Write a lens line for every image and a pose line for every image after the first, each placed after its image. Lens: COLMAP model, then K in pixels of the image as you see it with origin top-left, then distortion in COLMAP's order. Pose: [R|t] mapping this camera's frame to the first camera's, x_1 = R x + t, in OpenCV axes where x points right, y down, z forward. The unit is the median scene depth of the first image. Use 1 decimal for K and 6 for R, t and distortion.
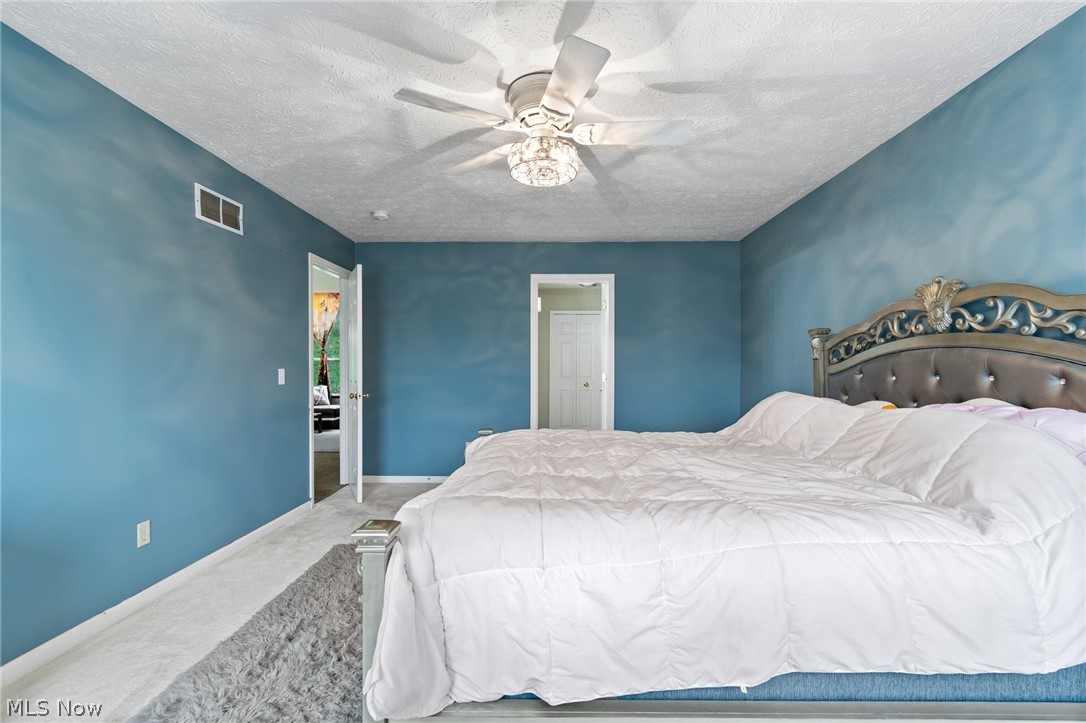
lens RADIAL K [[468.9, 0, 548.2], [0, 468.9, 368.0], [0, 0, 1]] dist [-0.000051, 0.000107]
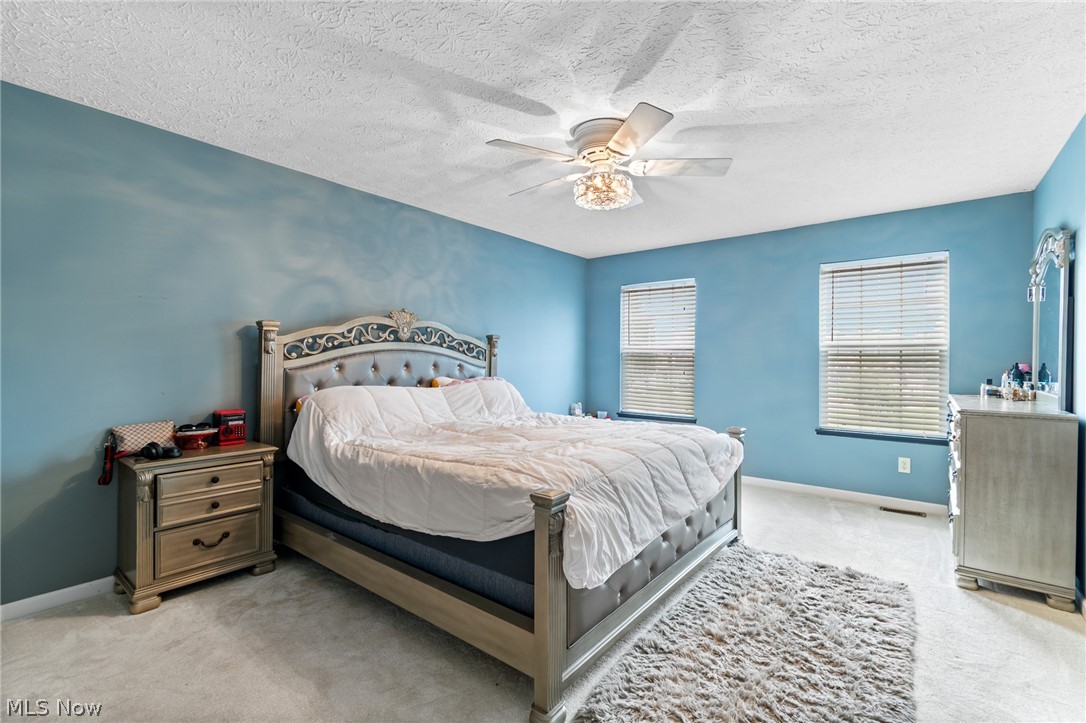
lens RADIAL K [[482.5, 0, 550.7], [0, 482.5, 361.7], [0, 0, 1]] dist [0.003194, -0.001905]
pose [[-0.788120, -0.003172, 0.615514, -0.595176], [-0.002103, 0.999995, 0.002460, -0.007494], [-0.615518, 0.000645, -0.788122, 1.843866]]
